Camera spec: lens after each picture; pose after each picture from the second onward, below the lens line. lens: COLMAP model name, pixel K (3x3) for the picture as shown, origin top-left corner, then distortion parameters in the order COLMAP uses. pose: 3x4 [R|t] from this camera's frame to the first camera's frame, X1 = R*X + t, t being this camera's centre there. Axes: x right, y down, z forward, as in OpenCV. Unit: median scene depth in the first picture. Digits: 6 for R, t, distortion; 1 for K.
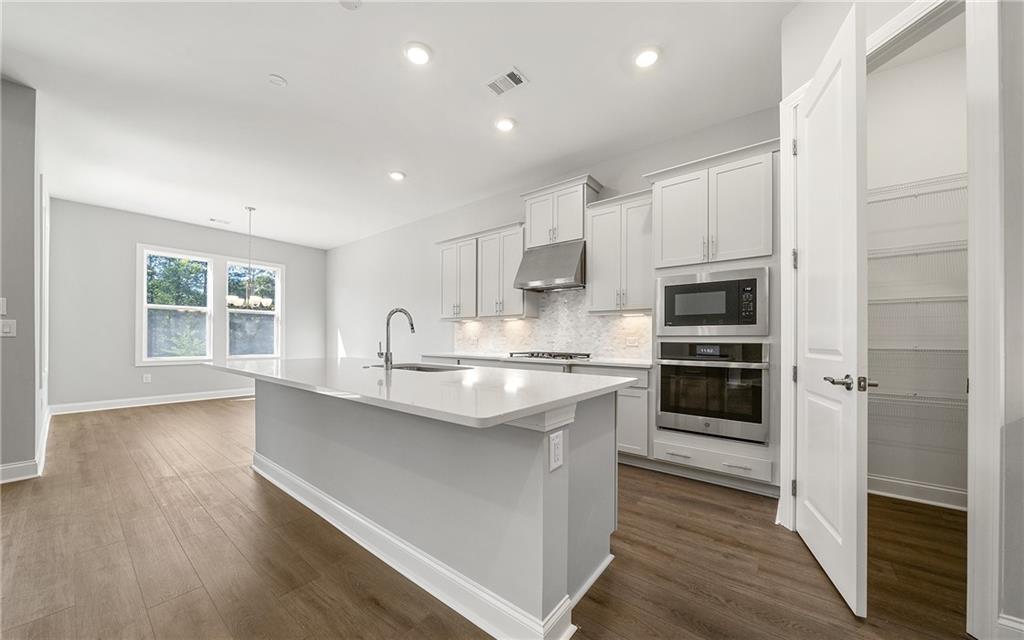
lens RADIAL K [[360.7, 0, 501.4], [0, 360.7, 337.8], [0, 0, 1]] dist [-0.002246, -0.000229]
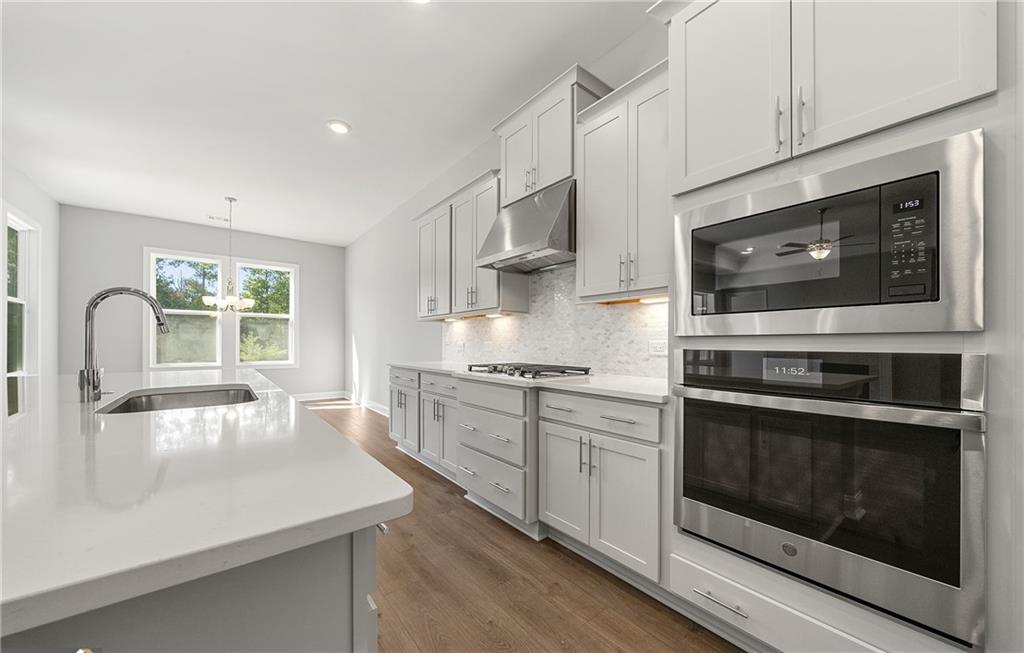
lens RADIAL K [[376.3, 0, 497.2], [0, 376.3, 342.4], [0, 0, 1]] dist [0.003011, -0.000271]
pose [[0.973522, -0.002975, -0.228574, 0.241943], [0.002740, 0.999995, -0.001344, 0.001600], [0.228577, 0.000682, 0.973526, 0.352847]]
